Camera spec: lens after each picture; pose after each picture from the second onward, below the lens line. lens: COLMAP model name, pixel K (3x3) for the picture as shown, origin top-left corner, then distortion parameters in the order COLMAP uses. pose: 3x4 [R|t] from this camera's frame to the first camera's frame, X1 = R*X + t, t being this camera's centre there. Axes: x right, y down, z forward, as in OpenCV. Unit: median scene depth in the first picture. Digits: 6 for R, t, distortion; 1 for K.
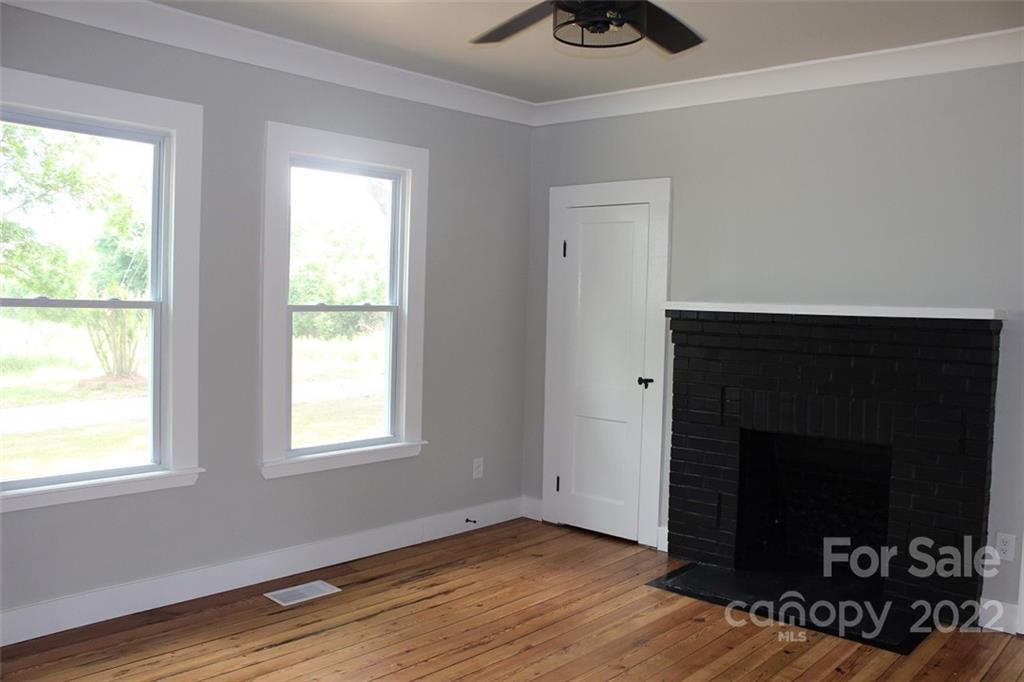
lens RADIAL K [[854.3, 0, 508.5], [0, 854.3, 337.9], [0, 0, 1]] dist [-0.153368, 0.119337]
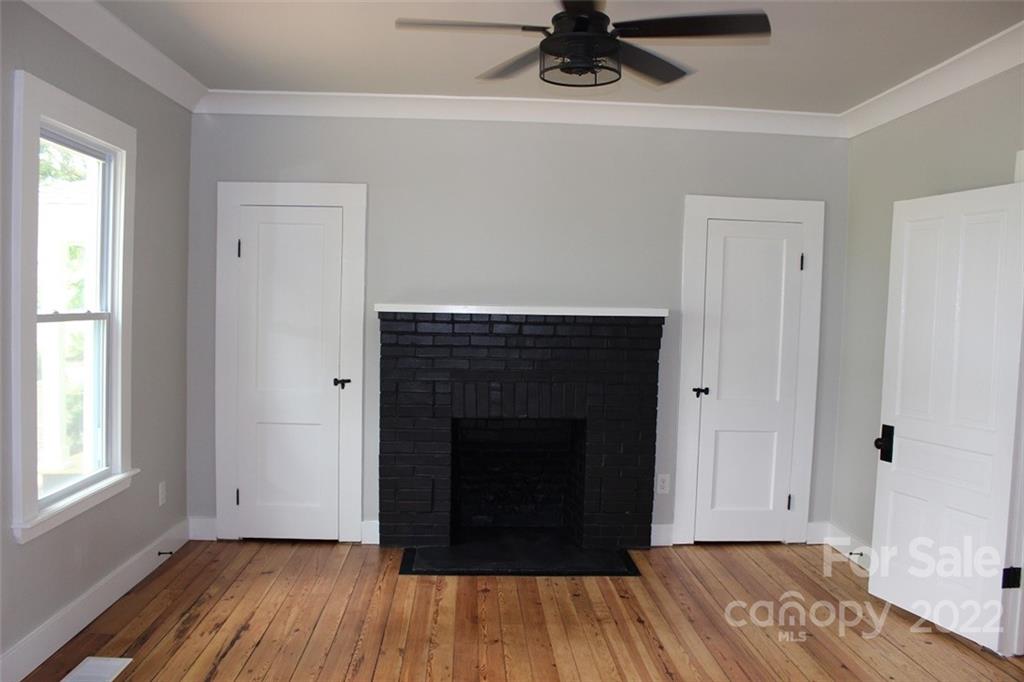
lens RADIAL K [[854.3, 0, 508.2], [0, 854.3, 341.5], [0, 0, 1]] dist [-0.153368, 0.119337]
pose [[0.708182, -0.038815, 0.704962, -0.440734], [0.029387, 0.999243, 0.025497, -0.018826], [-0.705418, 0.002661, 0.708787, 0.147772]]
